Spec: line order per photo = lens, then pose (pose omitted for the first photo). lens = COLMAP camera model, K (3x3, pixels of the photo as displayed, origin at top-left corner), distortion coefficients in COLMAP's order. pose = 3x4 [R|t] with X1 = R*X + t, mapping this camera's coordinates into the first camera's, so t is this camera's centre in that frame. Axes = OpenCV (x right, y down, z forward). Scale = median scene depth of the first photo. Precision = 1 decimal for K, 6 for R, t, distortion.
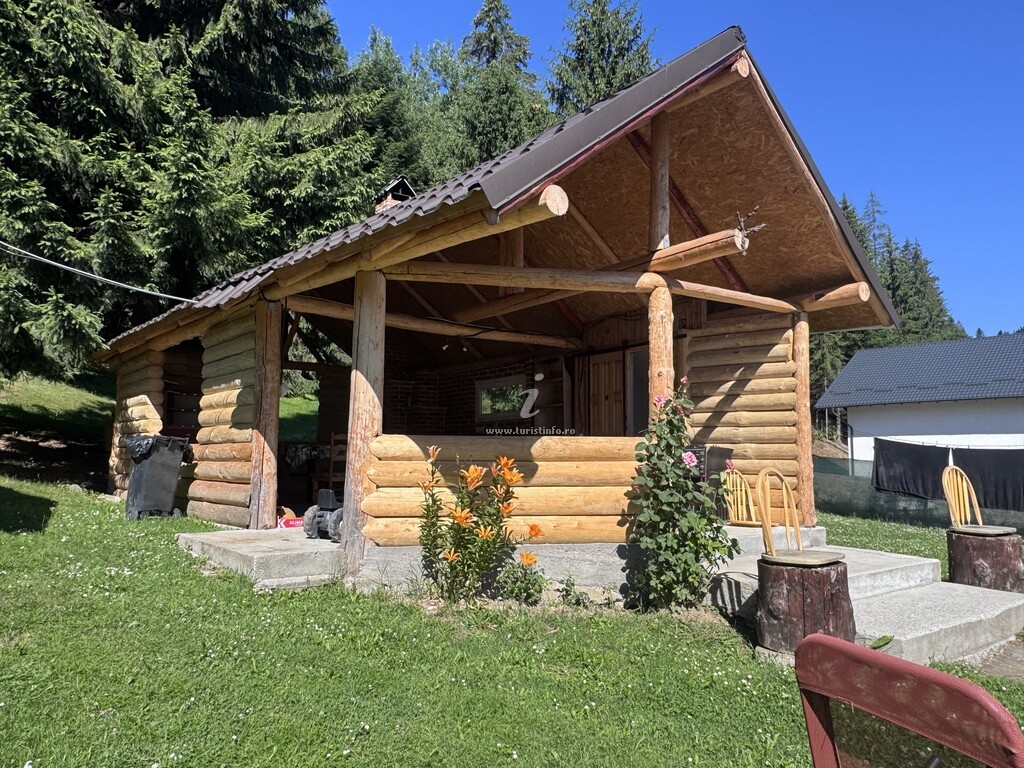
lens RADIAL K [[717.1, 0, 512.0], [0, 717.1, 384.0], [0, 0, 1]] dist [0.004496, 0.000288]
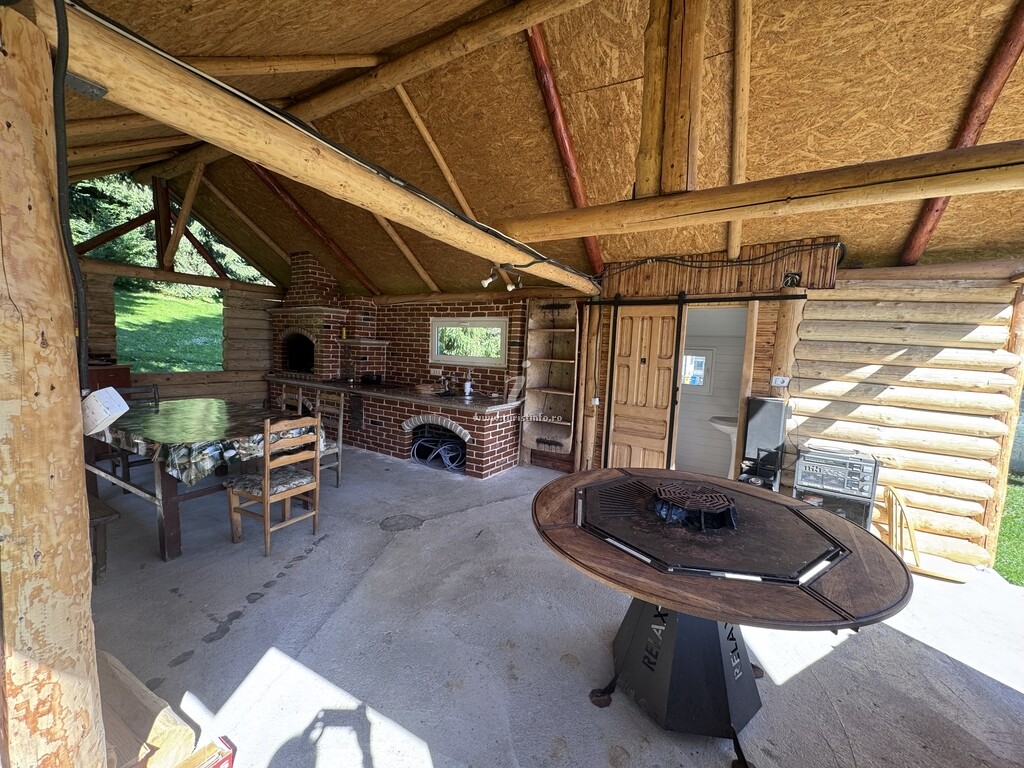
lens RADIAL K [[408.8, 0, 512.0], [0, 408.8, 384.0], [0, 0, 1]] dist [-0.000794, -0.000174]
pose [[0.935071, 0.003265, 0.354446, -0.175584], [-0.073303, 0.980123, 0.184354, -0.030437], [-0.346799, -0.198366, 0.916723, 0.618065]]
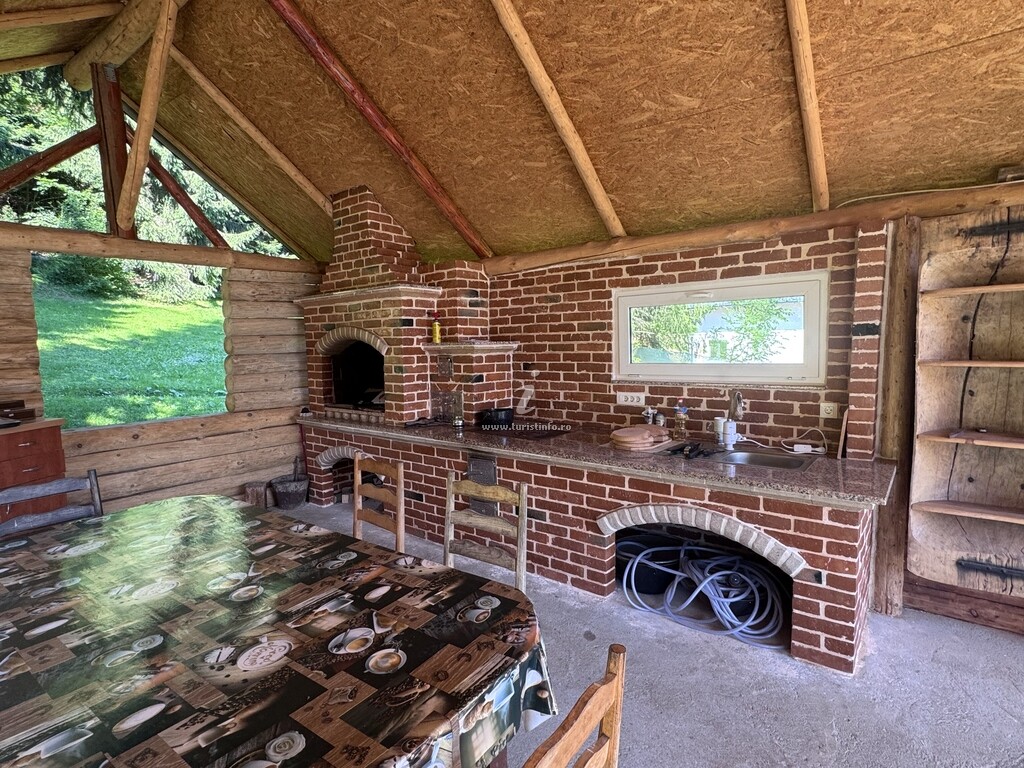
lens RADIAL K [[531.5, 0, 512.0], [0, 531.5, 384.0], [0, 0, 1]] dist [-0.002161, 0.000057]
pose [[0.969459, -0.042976, 0.241458, -0.248851], [-0.000309, 0.984312, 0.176434, -0.004739], [-0.245253, -0.171120, 0.954237, 0.891220]]
